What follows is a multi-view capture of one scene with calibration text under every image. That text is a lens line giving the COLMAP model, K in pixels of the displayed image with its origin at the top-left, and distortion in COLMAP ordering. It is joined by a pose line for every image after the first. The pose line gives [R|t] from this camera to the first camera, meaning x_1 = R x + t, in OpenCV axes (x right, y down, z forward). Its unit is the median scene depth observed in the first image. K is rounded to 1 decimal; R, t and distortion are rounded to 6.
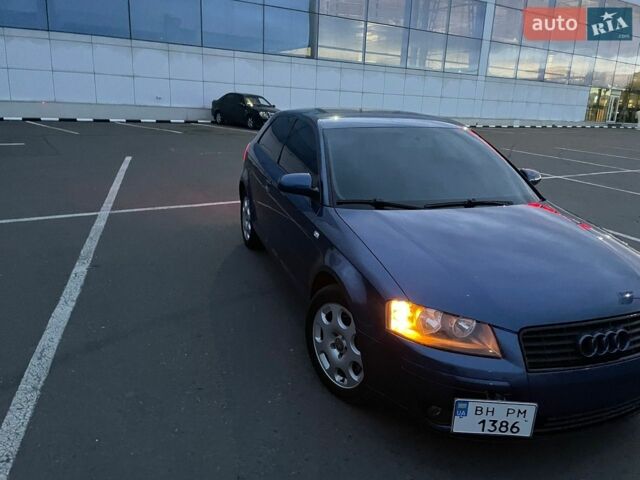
lens RADIAL K [[453.8, 0, 322.7], [0, 453.8, 227.0], [0, 0, 1]] dist [0.111713, -0.122321]
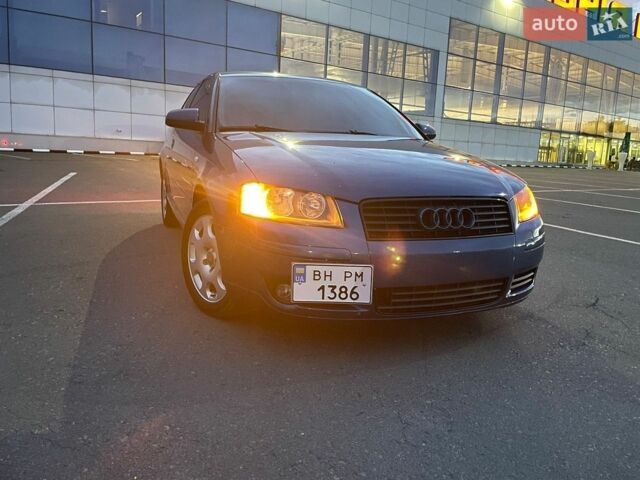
lens RADIAL K [[453.8, 0, 322.7], [0, 453.8, 227.0], [0, 0, 1]] dist [0.111713, -0.122321]
pose [[0.998816, -0.006602, 0.048192, 0.223739], [0.012173, 0.993149, -0.116223, 0.300102], [-0.047095, 0.116672, 0.992053, 0.015360]]
